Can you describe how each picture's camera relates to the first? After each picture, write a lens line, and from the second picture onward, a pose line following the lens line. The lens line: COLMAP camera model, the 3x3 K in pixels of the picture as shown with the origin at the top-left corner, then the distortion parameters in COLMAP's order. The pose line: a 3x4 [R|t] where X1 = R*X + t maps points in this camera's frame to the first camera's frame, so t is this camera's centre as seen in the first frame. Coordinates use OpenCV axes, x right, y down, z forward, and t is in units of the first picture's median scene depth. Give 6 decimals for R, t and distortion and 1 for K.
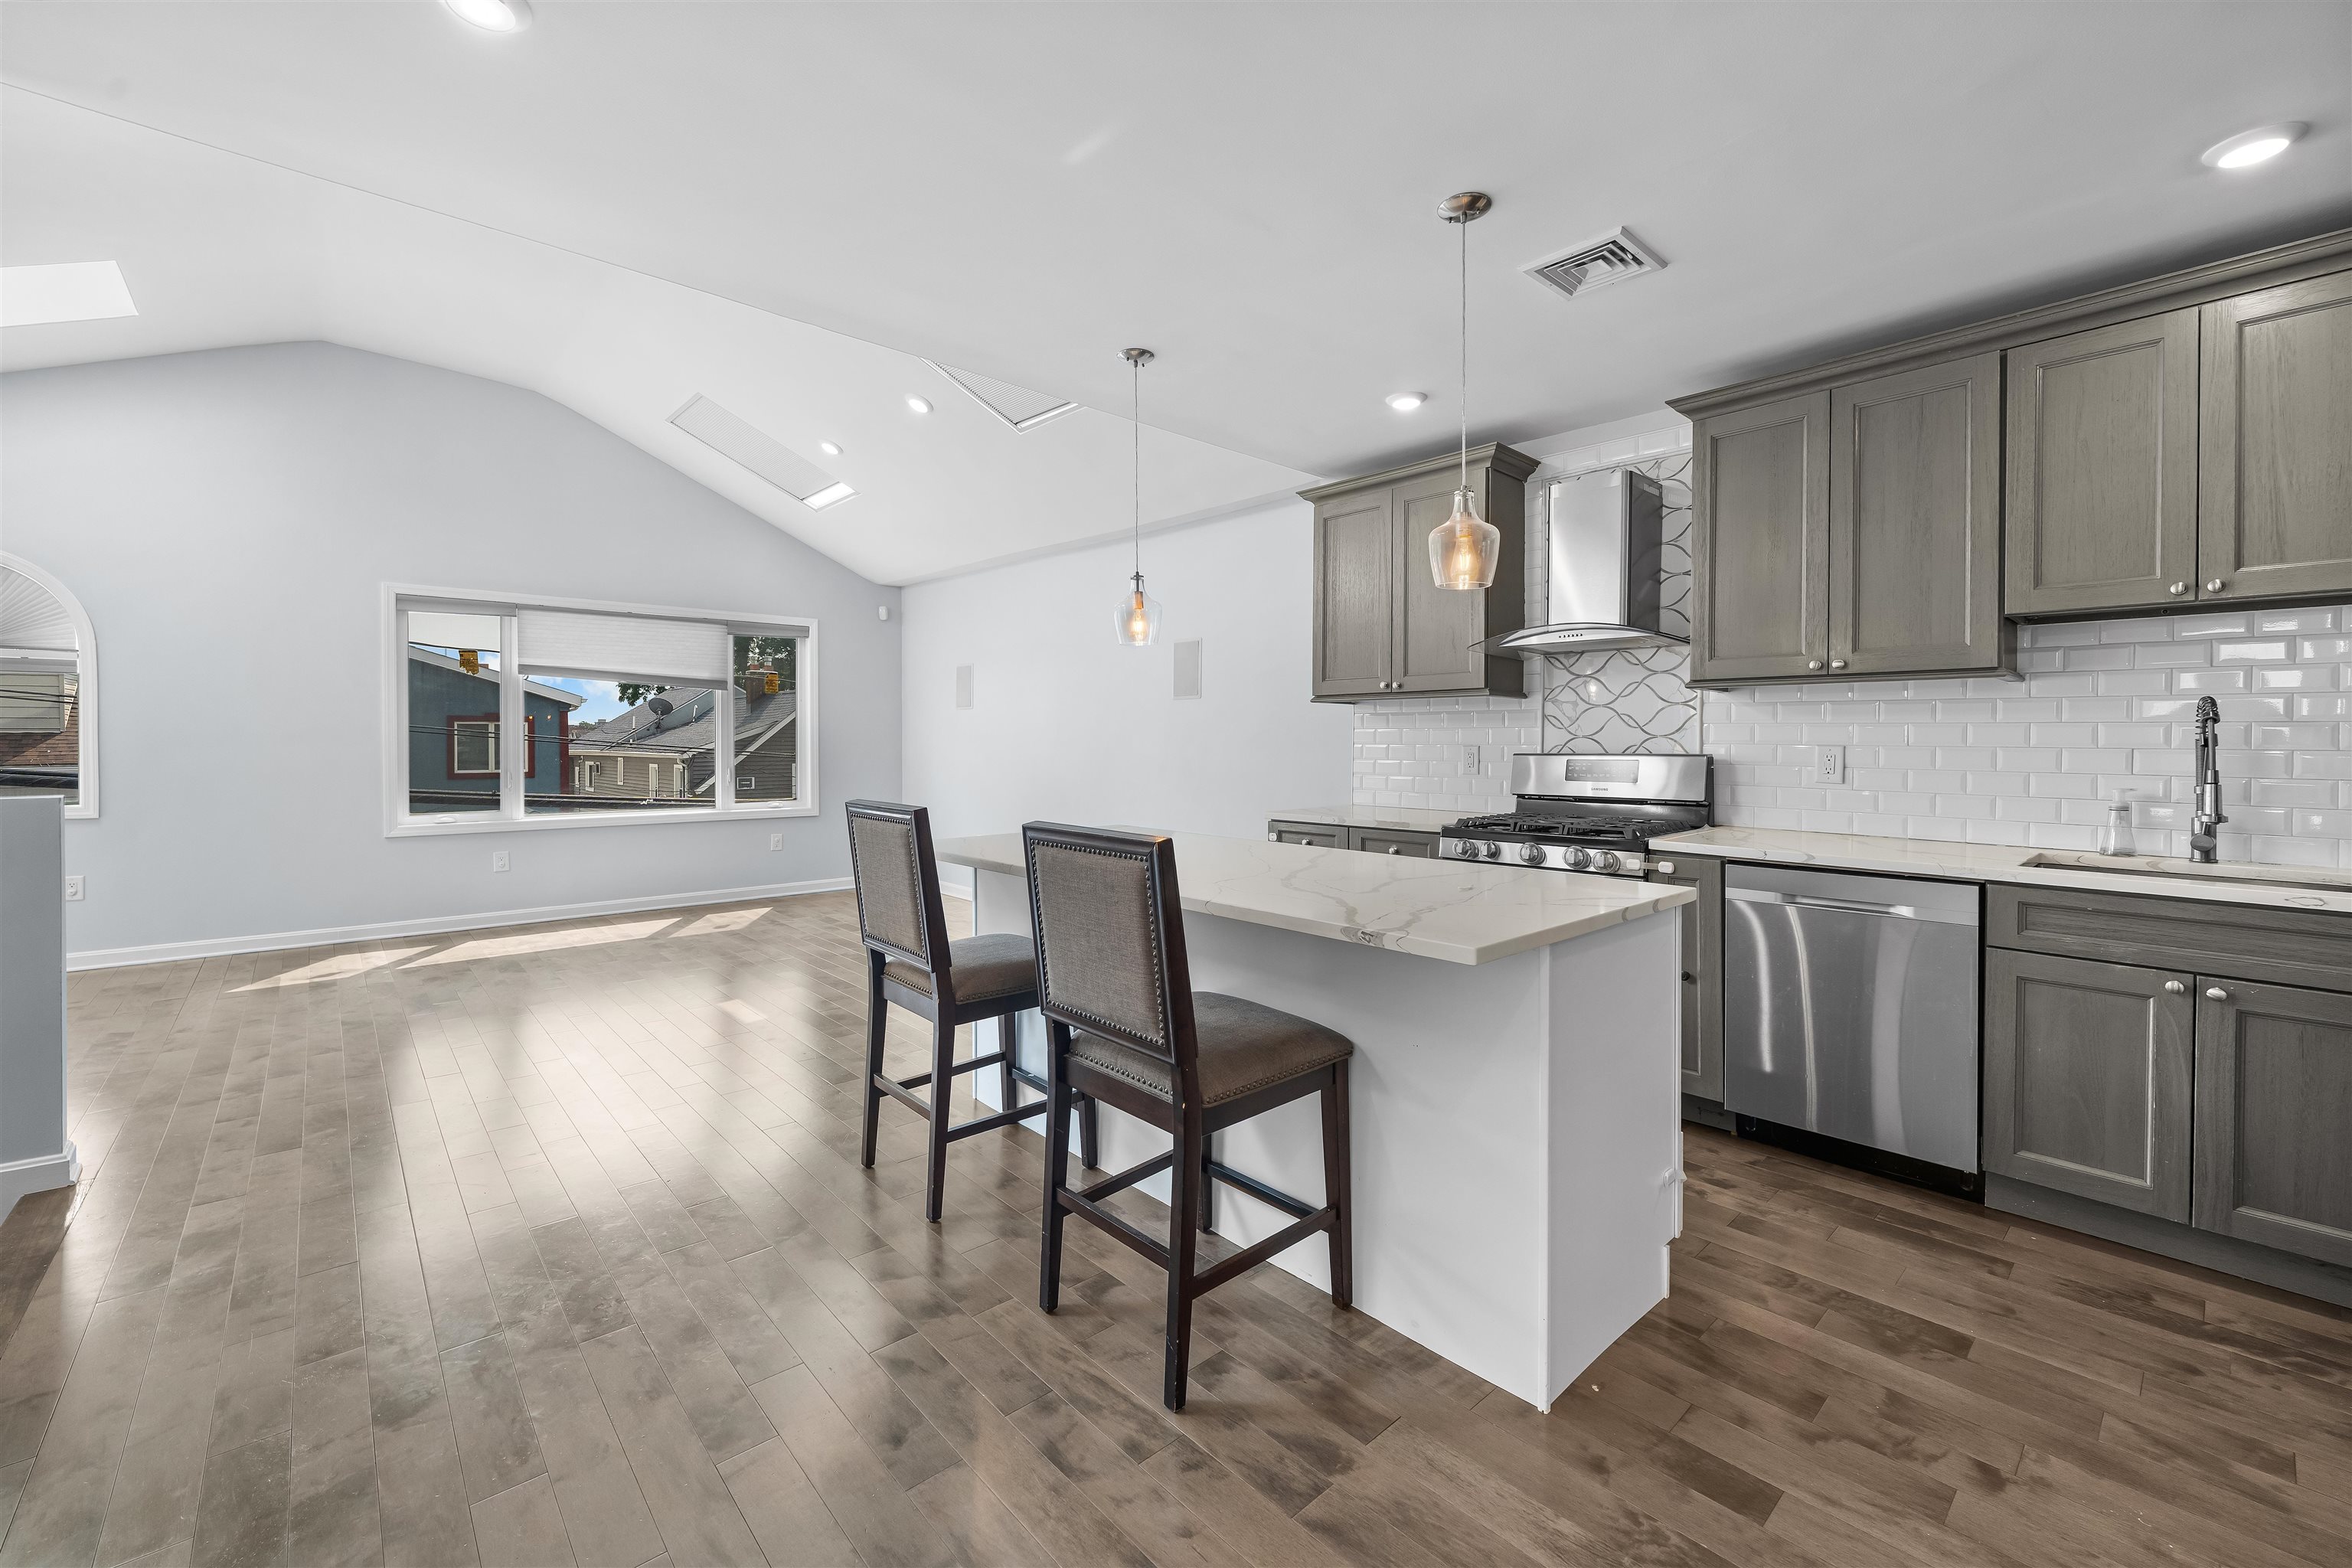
lens RADIAL K [[962.3, 0, 1187.3], [0, 962.3, 745.0], [0, 0, 1]] dist [0.000632, -0.000499]
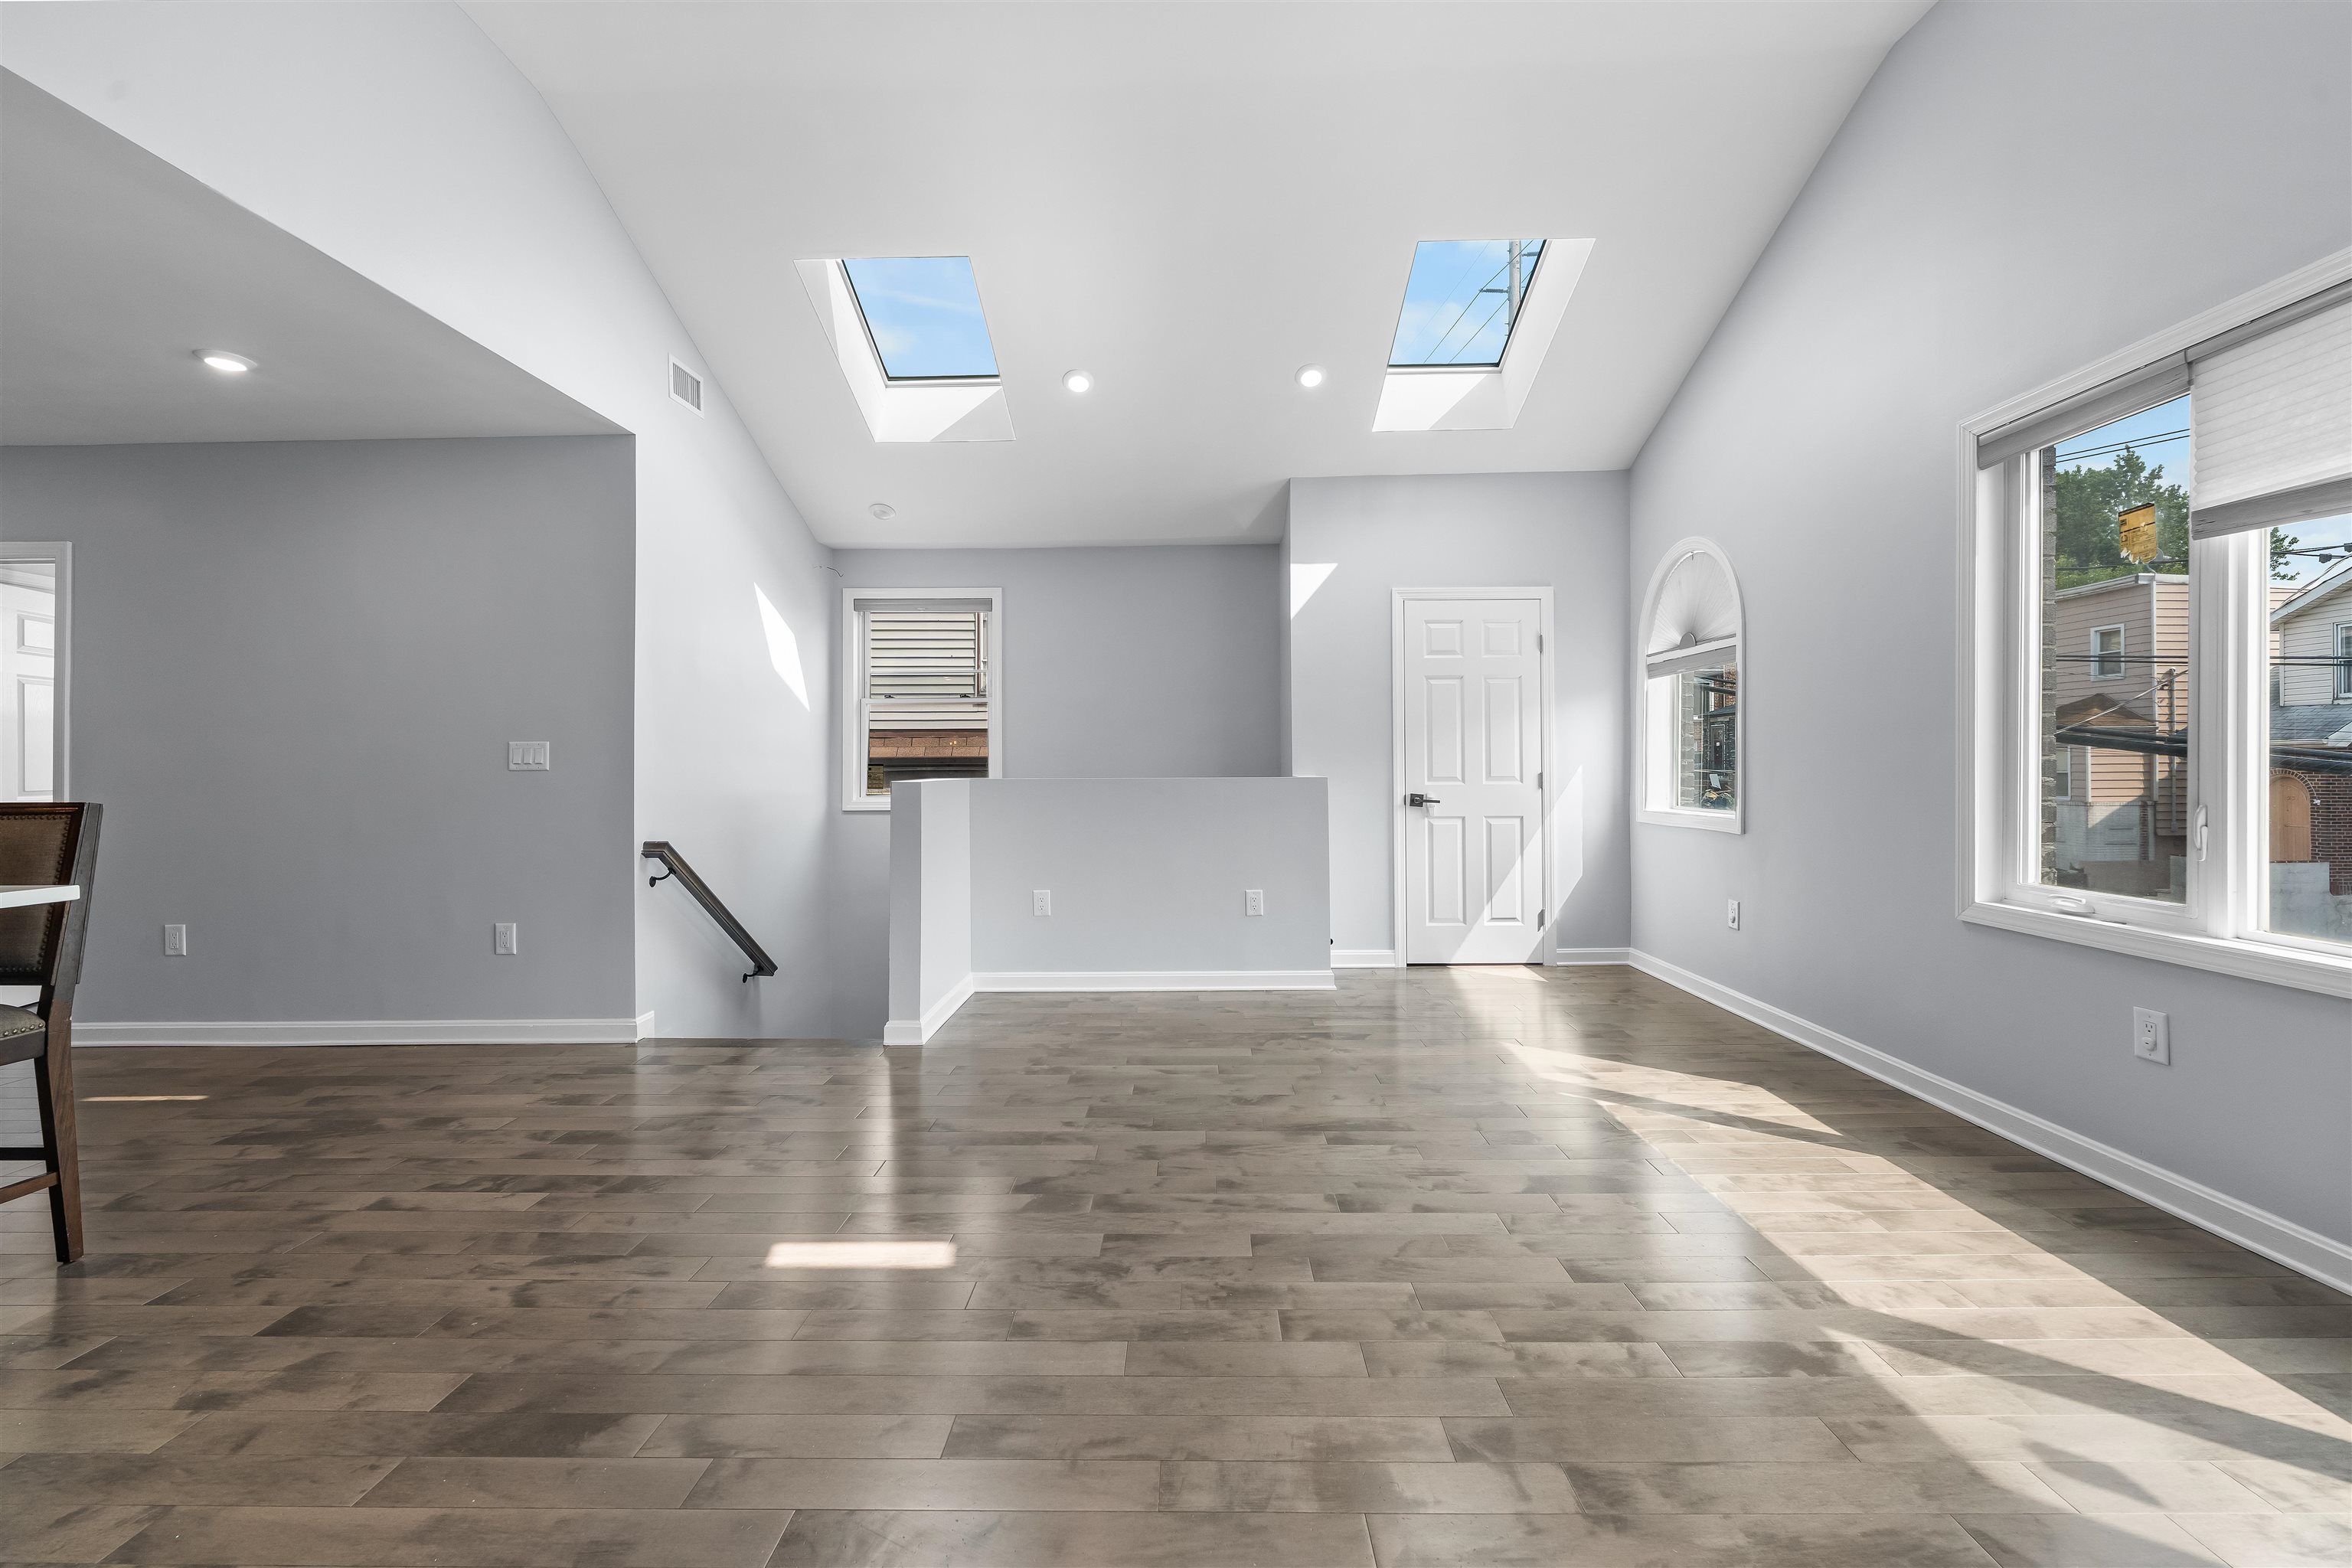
lens RADIAL K [[956.3, 0, 1182.1], [0, 956.3, 759.4], [0, 0, 1]] dist [0.000363, -0.000633]
pose [[-0.682827, -0.001803, -0.730578, -0.344847], [0.001006, 0.999994, -0.003408, 0.022534], [0.730579, -0.003062, -0.682821, 1.998836]]
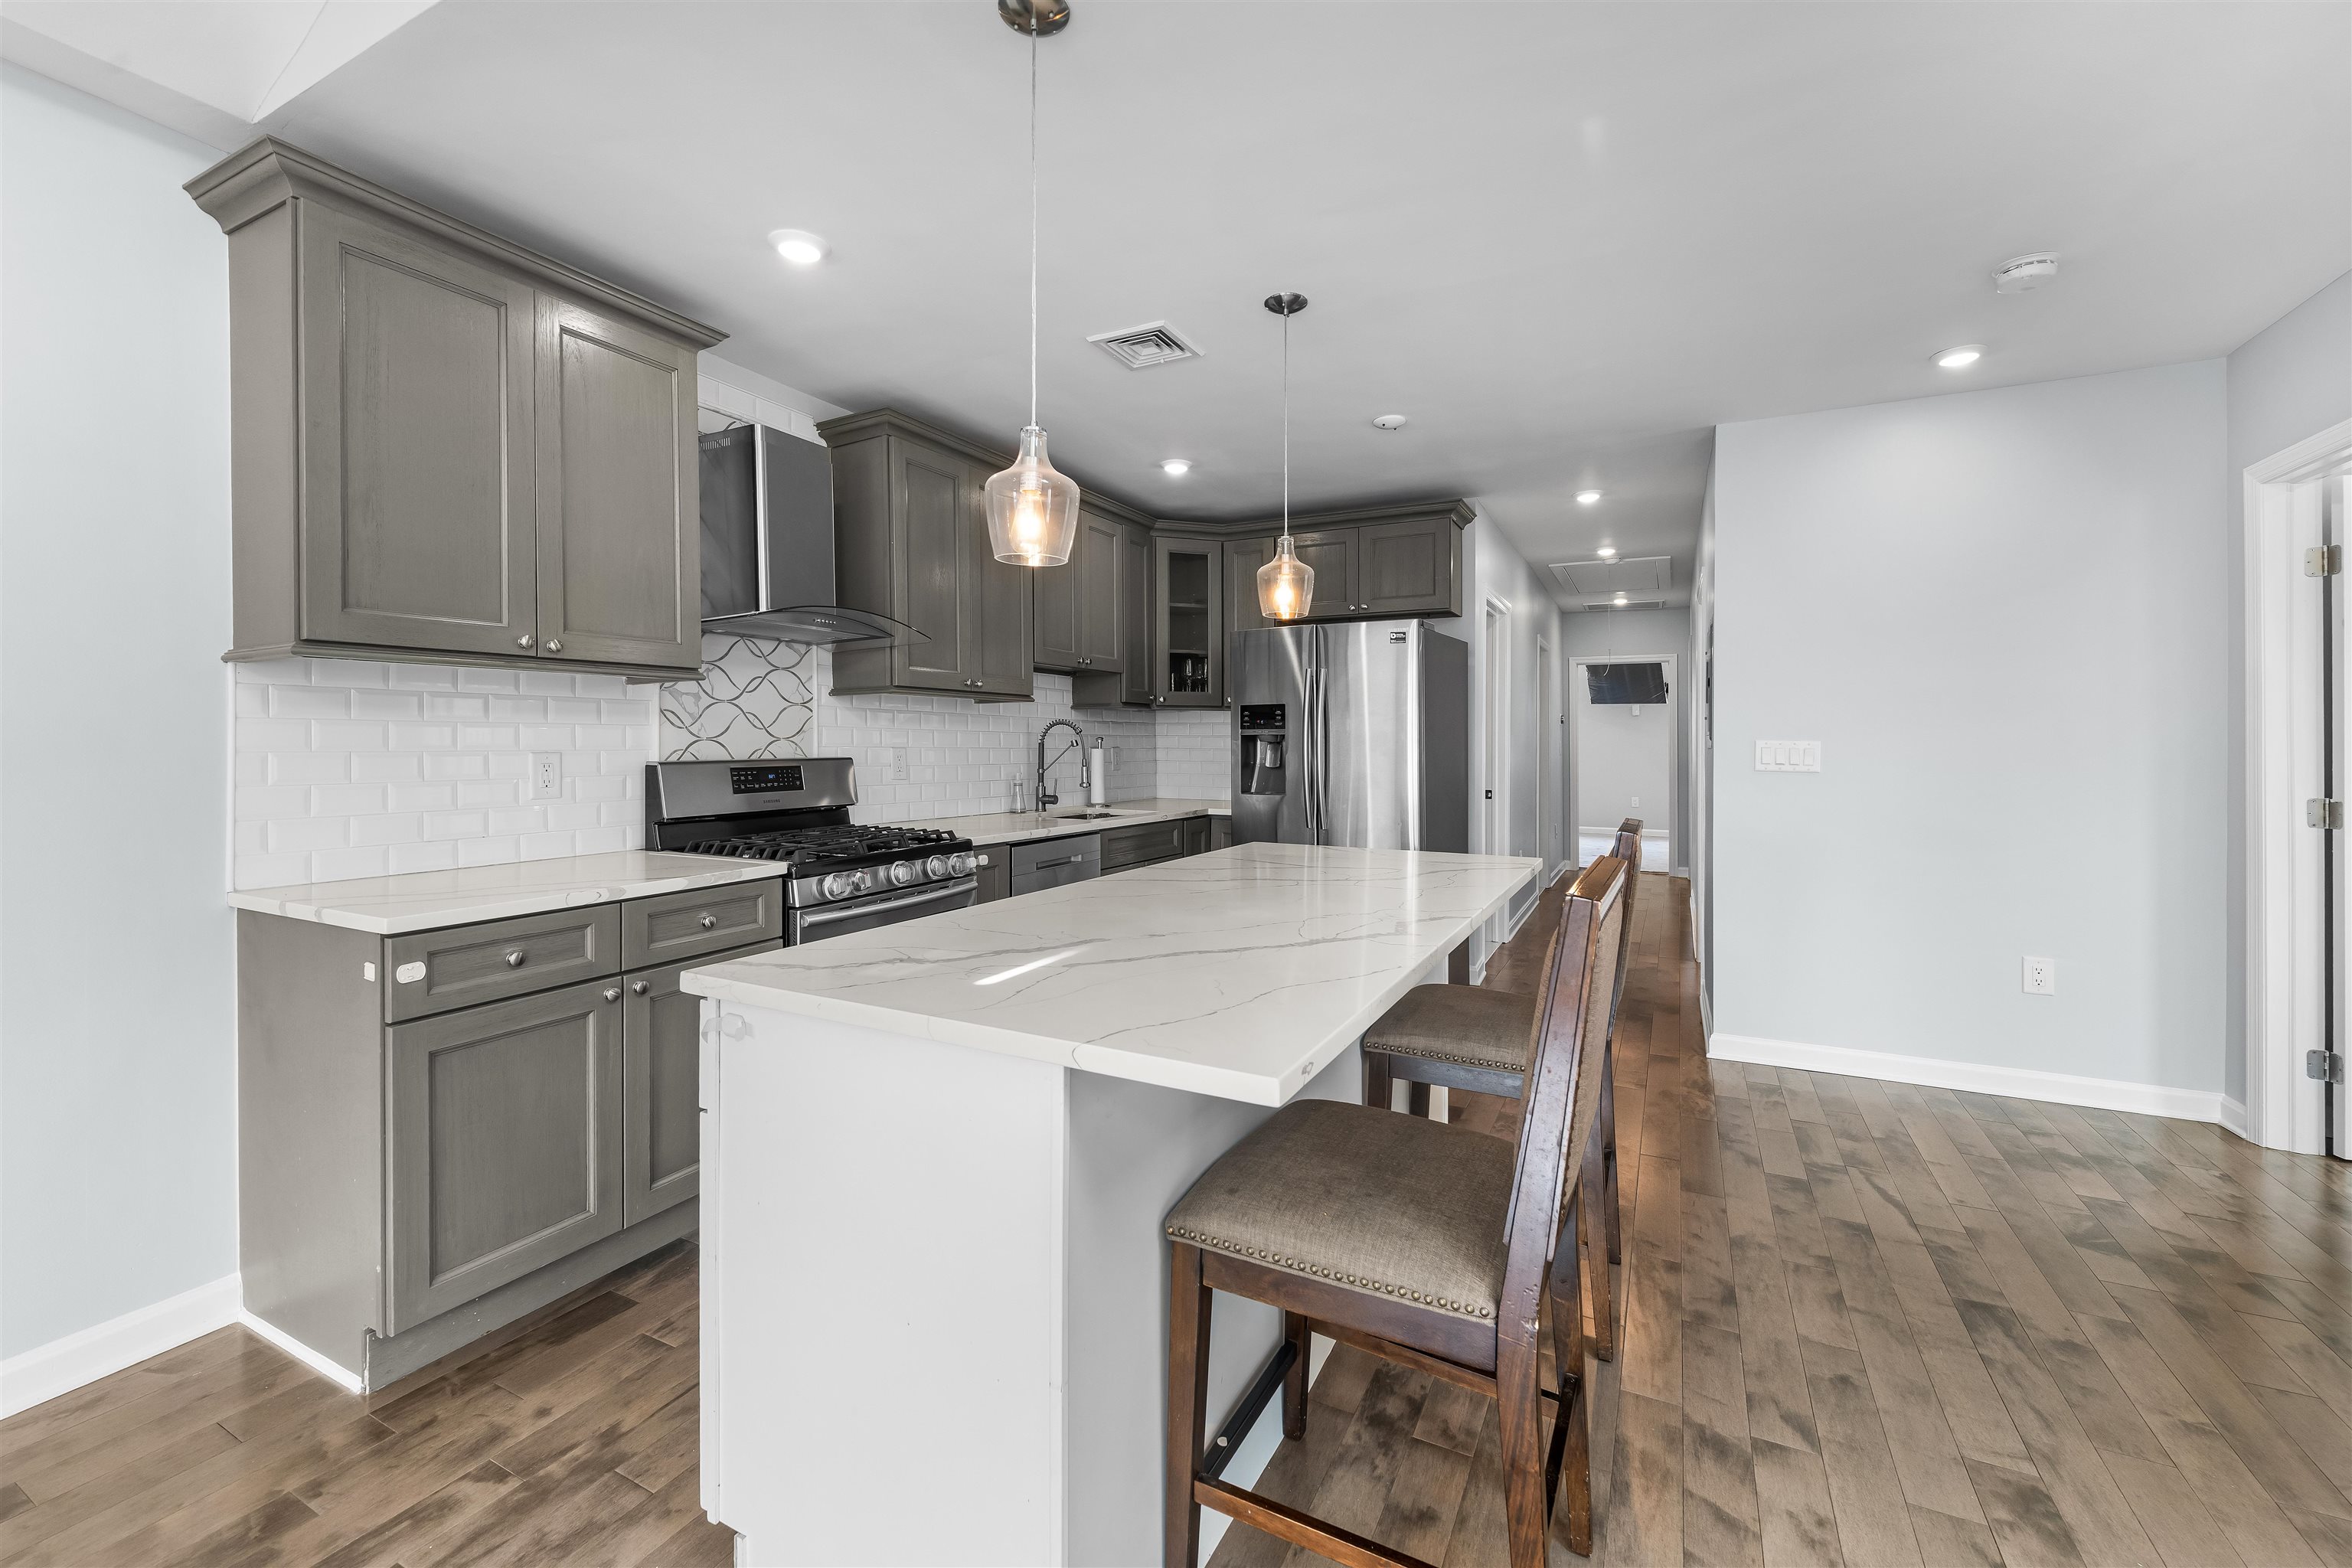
lens RADIAL K [[963.7, 0, 1178.6], [0, 963.7, 737.5], [0, 0, 1]] dist [0.000322, -0.000337]
pose [[-0.349109, 0.005262, 0.937067, -0.592347], [0.005011, 0.999980, -0.003749, -0.006109], [-0.937069, 0.003387, -0.349128, 1.155871]]
